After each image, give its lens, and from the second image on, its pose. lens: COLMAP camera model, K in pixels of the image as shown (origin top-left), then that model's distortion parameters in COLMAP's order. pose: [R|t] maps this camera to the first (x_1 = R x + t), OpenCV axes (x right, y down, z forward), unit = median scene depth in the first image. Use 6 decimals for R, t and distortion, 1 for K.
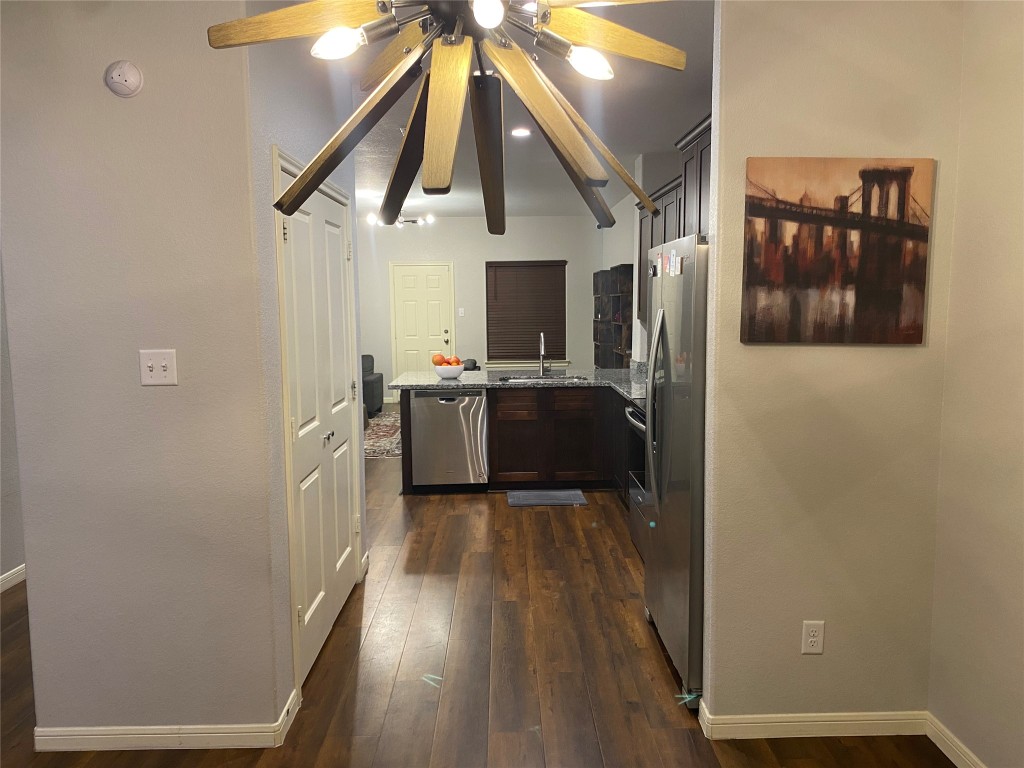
lens RADIAL K [[779.5, 0, 515.5], [0, 779.5, 377.9], [0, 0, 1]] dist [0.051462, -0.050951]
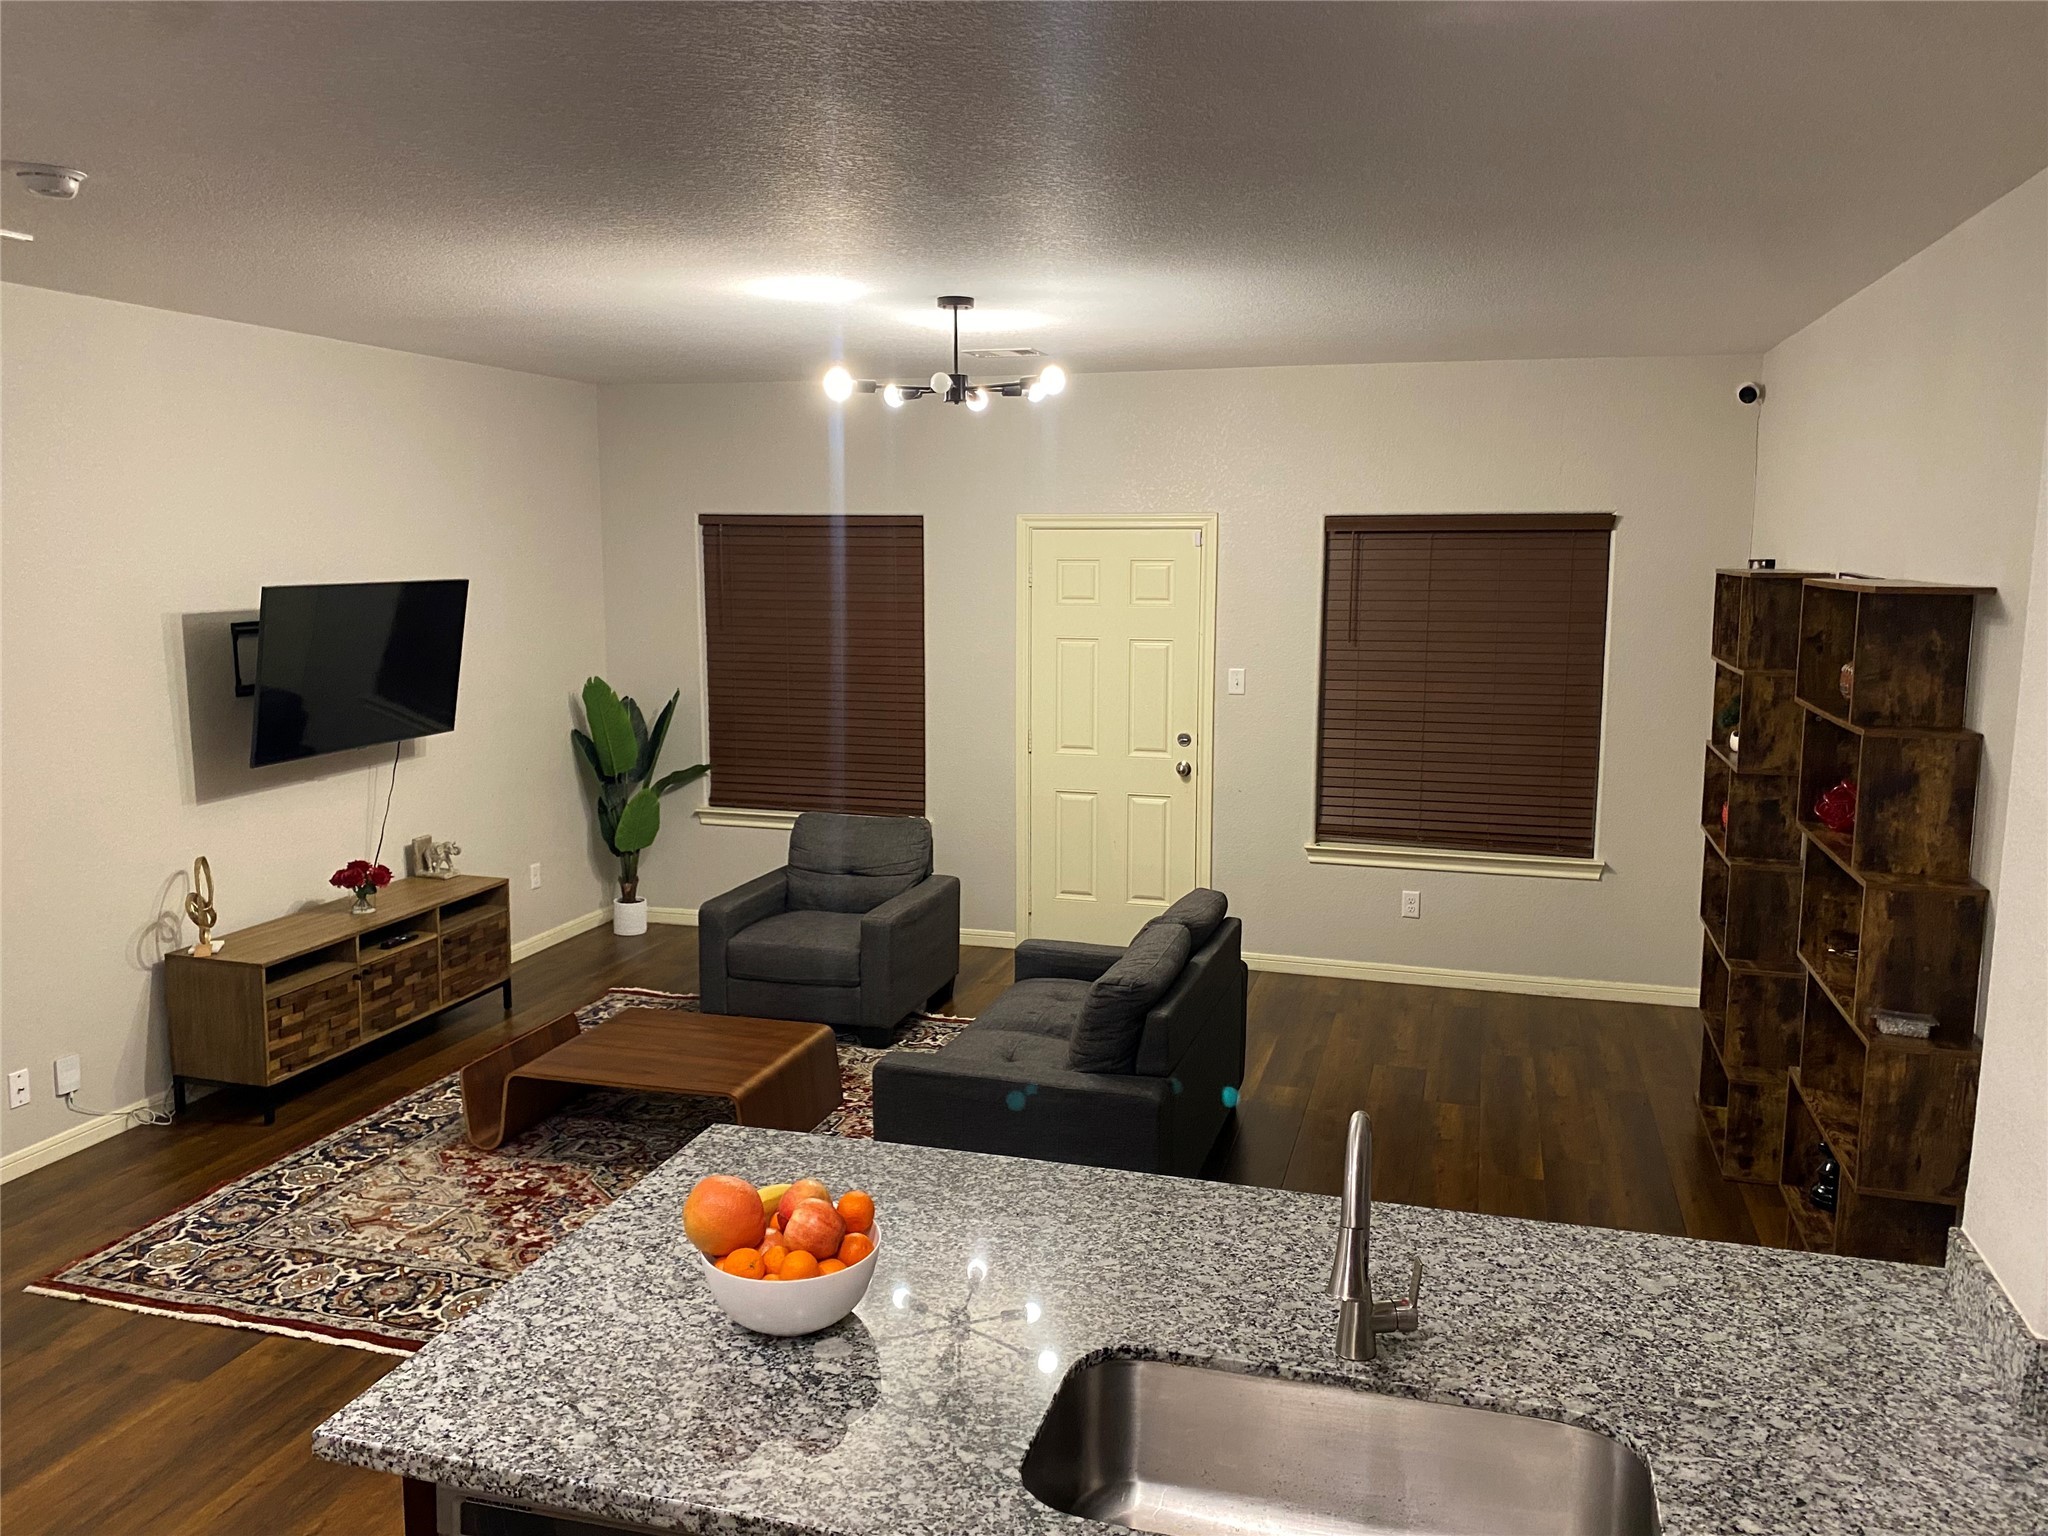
lens RADIAL K [[1559.0, 0, 1030.9], [0, 1559.0, 755.8], [0, 0, 1]] dist [0.051462, -0.050951]
pose [[0.954887, 0.056025, -0.291635, 0.033986], [-0.042360, 0.997697, 0.052966, -0.084061], [0.293931, -0.038223, 0.955062, 0.395295]]
